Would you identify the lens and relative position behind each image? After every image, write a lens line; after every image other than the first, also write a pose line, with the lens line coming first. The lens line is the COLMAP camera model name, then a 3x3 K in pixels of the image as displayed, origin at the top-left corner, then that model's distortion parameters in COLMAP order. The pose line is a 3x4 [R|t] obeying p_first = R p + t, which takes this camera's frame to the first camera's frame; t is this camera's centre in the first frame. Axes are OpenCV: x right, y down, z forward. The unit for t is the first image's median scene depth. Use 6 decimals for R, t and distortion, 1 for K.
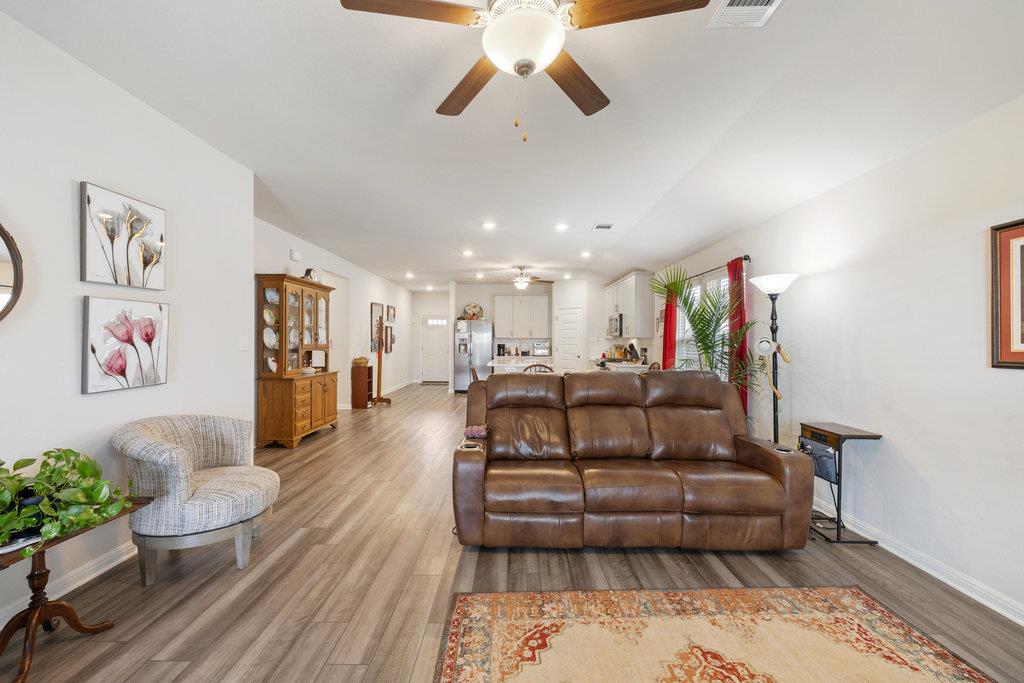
lens RADIAL K [[432.7, 0, 509.0], [0, 432.7, 337.9], [0, 0, 1]] dist [0.001974, -0.000107]
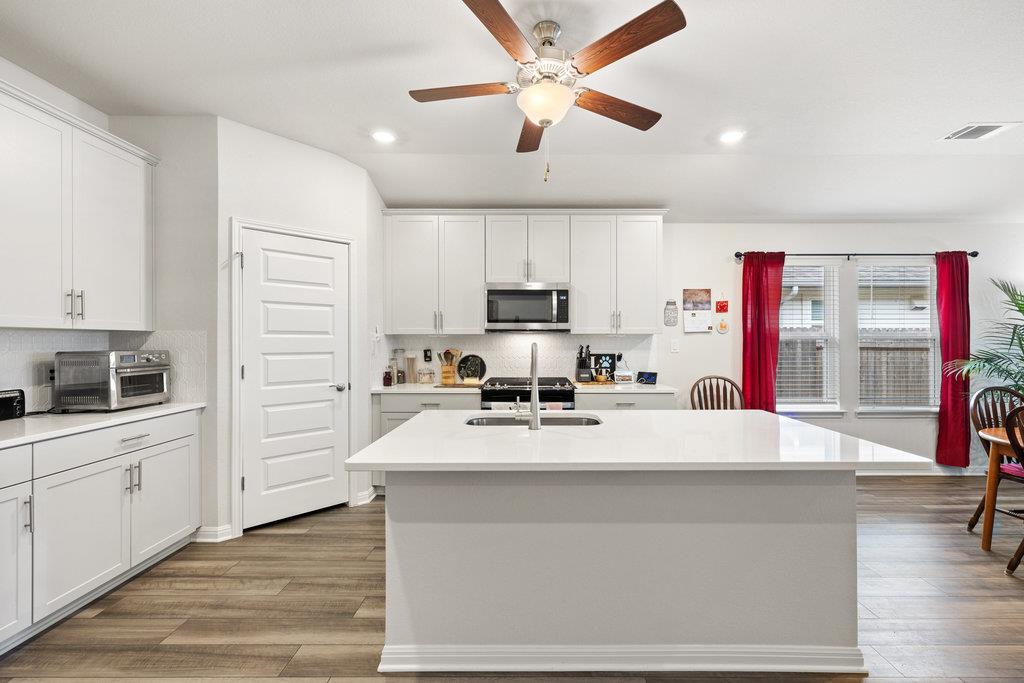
lens RADIAL K [[432.7, 0, 528.8], [0, 432.7, 344.6], [0, 0, 1]] dist [0.001974, -0.000107]
pose [[-0.013394, -0.009336, 0.999867, -0.657951], [-0.004767, 0.999946, 0.009273, 0.021878], [-0.999899, -0.004642, -0.013438, 3.204147]]
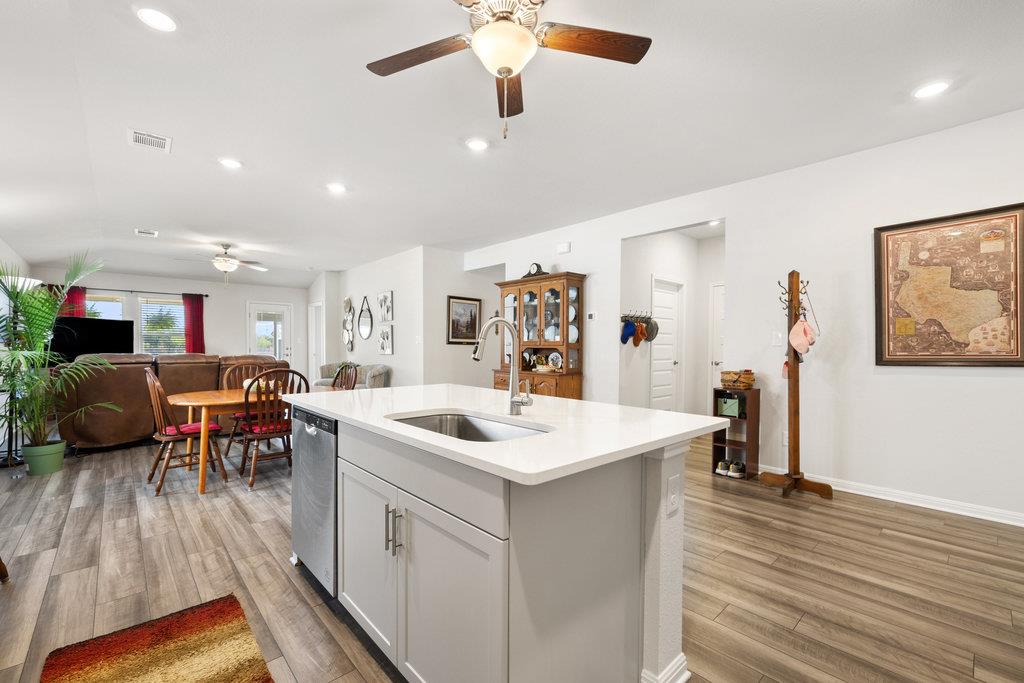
lens RADIAL K [[432.7, 0, 511.4], [0, 432.7, 353.1], [0, 0, 1]] dist [0.001974, -0.000107]
pose [[-0.731186, 0.004138, -0.682166, 0.539113], [-0.004229, 0.999935, 0.010597, 0.069729], [0.682165, 0.010633, -0.731121, 3.667759]]
